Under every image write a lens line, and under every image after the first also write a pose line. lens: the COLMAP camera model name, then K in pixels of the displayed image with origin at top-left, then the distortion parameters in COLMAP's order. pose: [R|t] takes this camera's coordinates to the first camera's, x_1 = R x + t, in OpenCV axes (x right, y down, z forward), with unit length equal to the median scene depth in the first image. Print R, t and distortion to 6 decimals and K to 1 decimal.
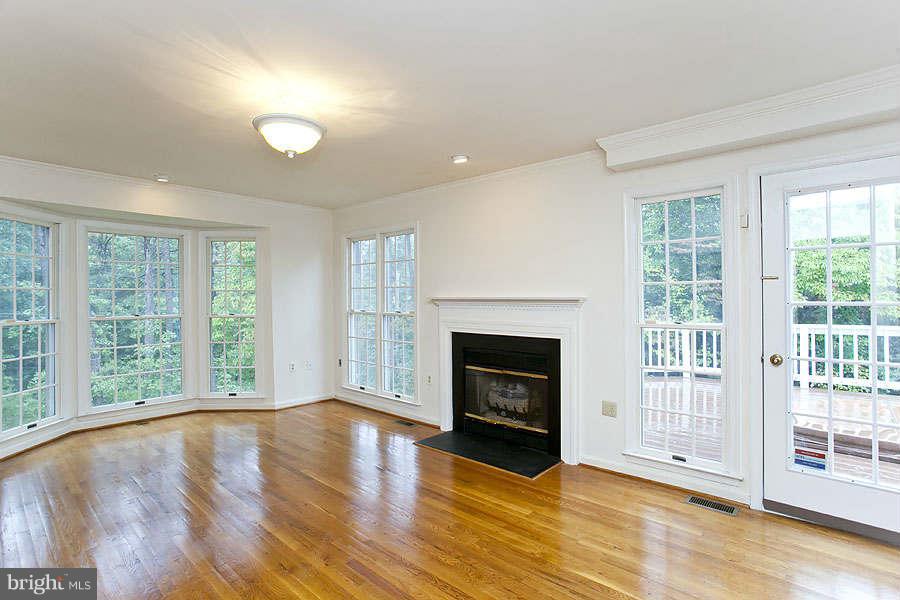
lens RADIAL K [[451.3, 0, 449.9], [0, 451.3, 297.6], [0, 0, 1]] dist [0.000861, -0.000052]
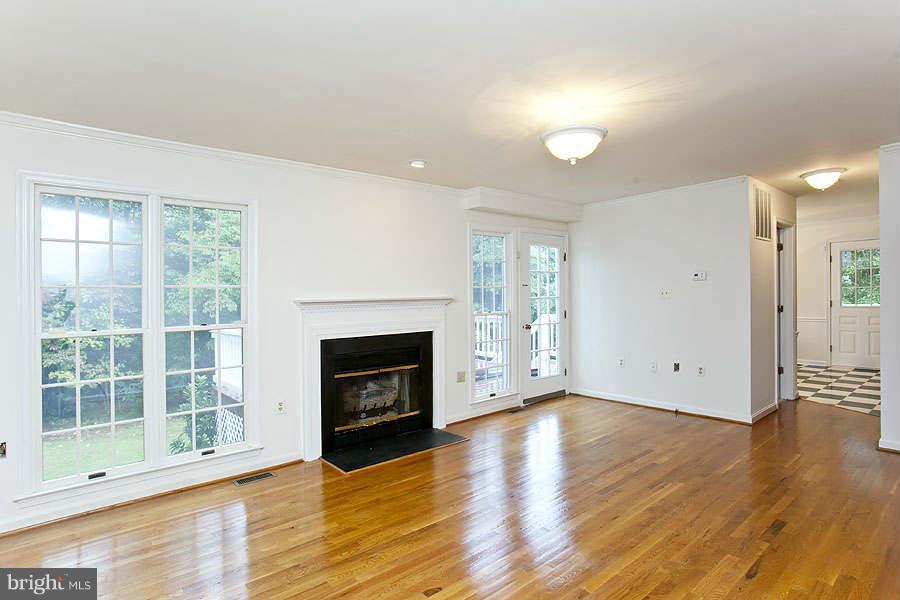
lens RADIAL K [[451.3, 0, 449.8], [0, 451.3, 292.7], [0, 0, 1]] dist [0.000861, -0.000052]
pose [[0.177772, -0.014832, 0.983960, -0.848344], [0.002529, 0.999890, 0.014616, -0.027472], [-0.984068, -0.000110, 0.177790, 0.652327]]
